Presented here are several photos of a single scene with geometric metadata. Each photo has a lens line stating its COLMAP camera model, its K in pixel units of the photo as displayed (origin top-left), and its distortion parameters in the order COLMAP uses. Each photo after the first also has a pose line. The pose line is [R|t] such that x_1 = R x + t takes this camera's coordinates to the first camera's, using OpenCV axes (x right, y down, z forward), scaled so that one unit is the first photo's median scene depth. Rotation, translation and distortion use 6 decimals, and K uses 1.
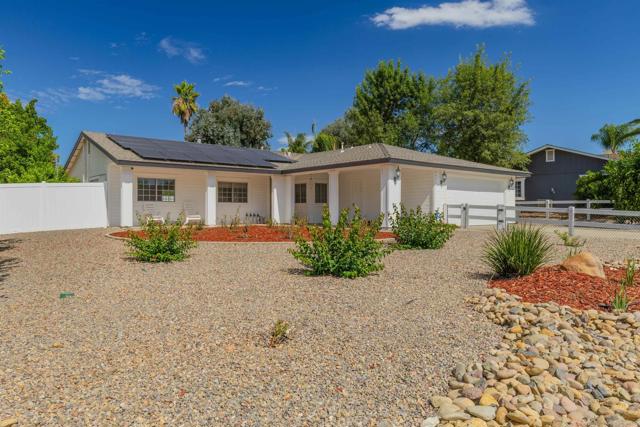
lens RADIAL K [[442.0, 0, 320.0], [0, 442.0, 199.1], [0, 0, 1]] dist [-0.010883, -0.001833]
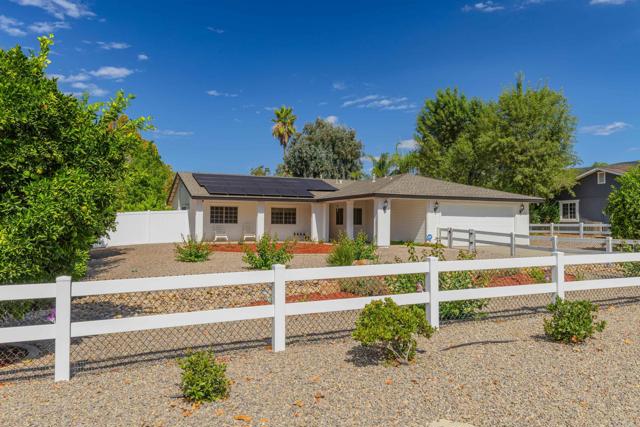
lens RADIAL K [[503.1, 0, 320.0], [0, 503.1, 213.5], [0, 0, 1]] dist [0.003259, 0.000130]
pose [[0.958736, 0.001896, -0.284292, 0.306617], [-0.001070, 0.999995, 0.003063, -0.026581], [0.284296, -0.002633, 0.958733, -0.347909]]
